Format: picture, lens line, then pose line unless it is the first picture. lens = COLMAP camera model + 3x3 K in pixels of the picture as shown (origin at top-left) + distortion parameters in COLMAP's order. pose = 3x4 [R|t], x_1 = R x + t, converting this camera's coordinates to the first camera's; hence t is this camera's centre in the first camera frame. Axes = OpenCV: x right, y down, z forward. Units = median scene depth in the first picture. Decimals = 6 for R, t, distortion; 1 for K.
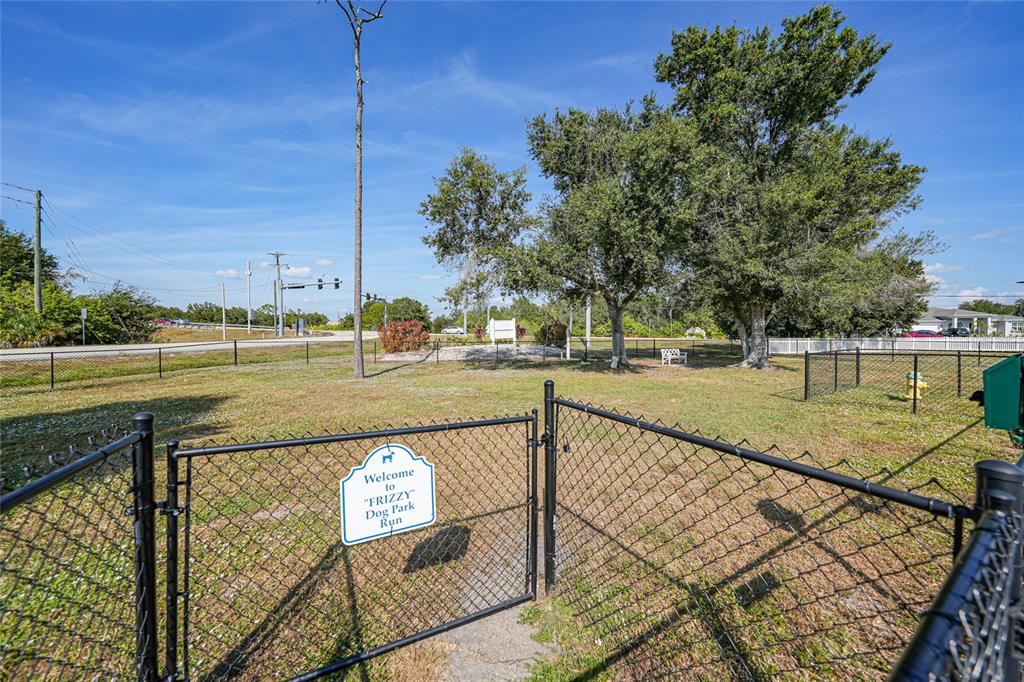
lens RADIAL K [[360.1, 0, 512.0], [0, 360.1, 341.0], [0, 0, 1]] dist [-0.000980, -0.000061]
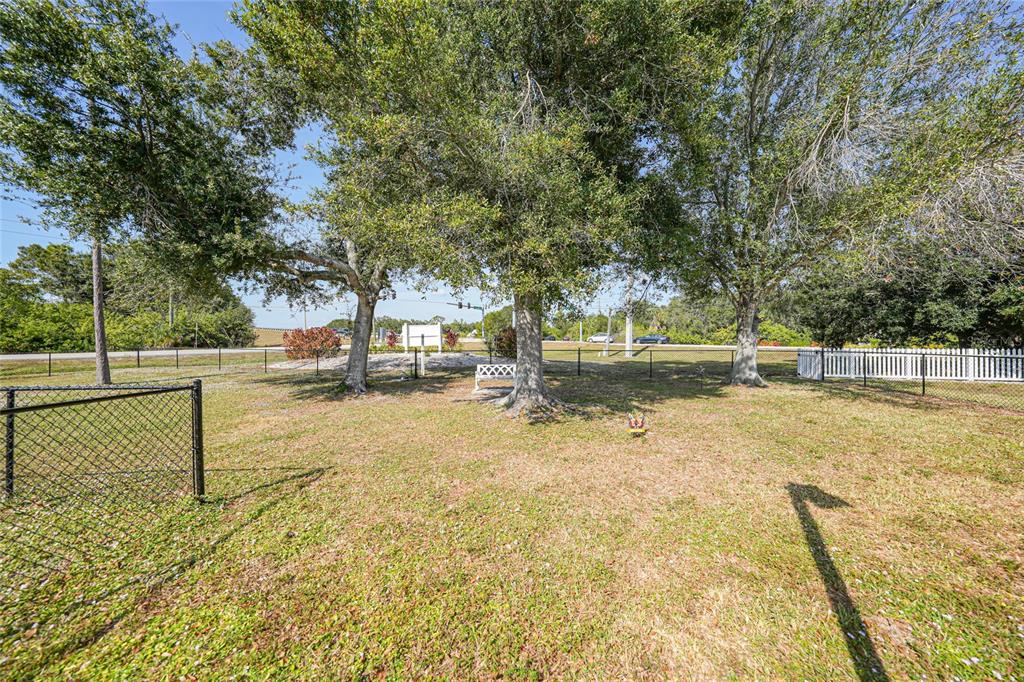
lens RADIAL K [[360.1, 0, 512.0], [0, 360.1, 341.0], [0, 0, 1]] dist [-0.000980, -0.000061]
pose [[0.878090, 0.000265, -0.478495, 0.591999], [-0.007350, 0.999889, -0.012936, -0.009950], [0.478438, 0.014876, 0.877995, 0.353938]]
